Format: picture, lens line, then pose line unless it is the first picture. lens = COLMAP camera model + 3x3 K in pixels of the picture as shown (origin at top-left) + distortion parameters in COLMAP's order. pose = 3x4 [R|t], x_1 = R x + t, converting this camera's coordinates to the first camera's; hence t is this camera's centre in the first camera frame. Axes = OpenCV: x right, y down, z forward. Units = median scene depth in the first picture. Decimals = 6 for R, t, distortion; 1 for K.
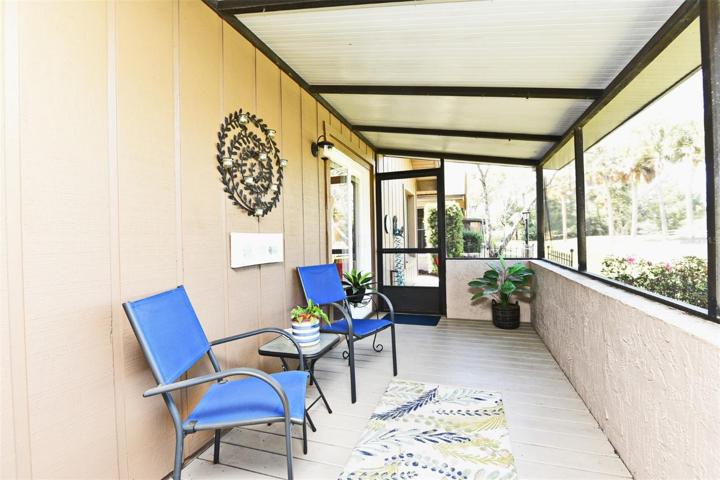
lens RADIAL K [[325.2, 0, 360.0], [0, 325.2, 240.3], [0, 0, 1]] dist [-0.003372, -0.000511]
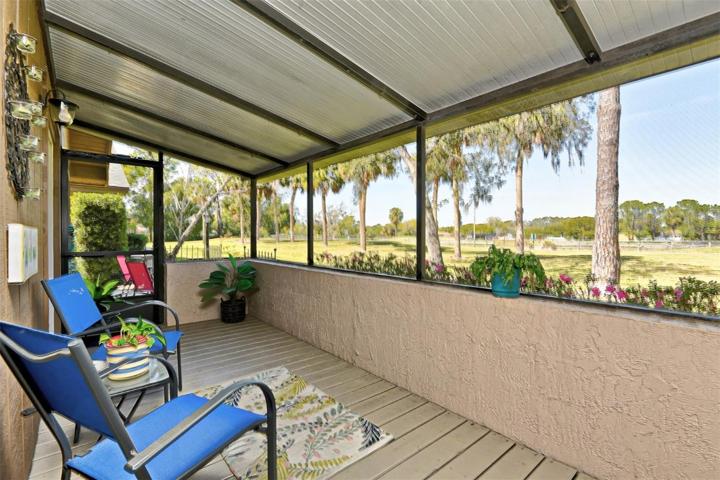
lens RADIAL K [[327.7, 0, 358.9], [0, 327.7, 238.2], [0, 0, 1]] dist [0.002548, 0.000021]
pose [[0.526532, 0.015731, 0.850010, -0.311588], [-0.005318, 0.999870, -0.015209, 0.001066], [-0.850139, 0.003488, 0.526547, 0.069183]]
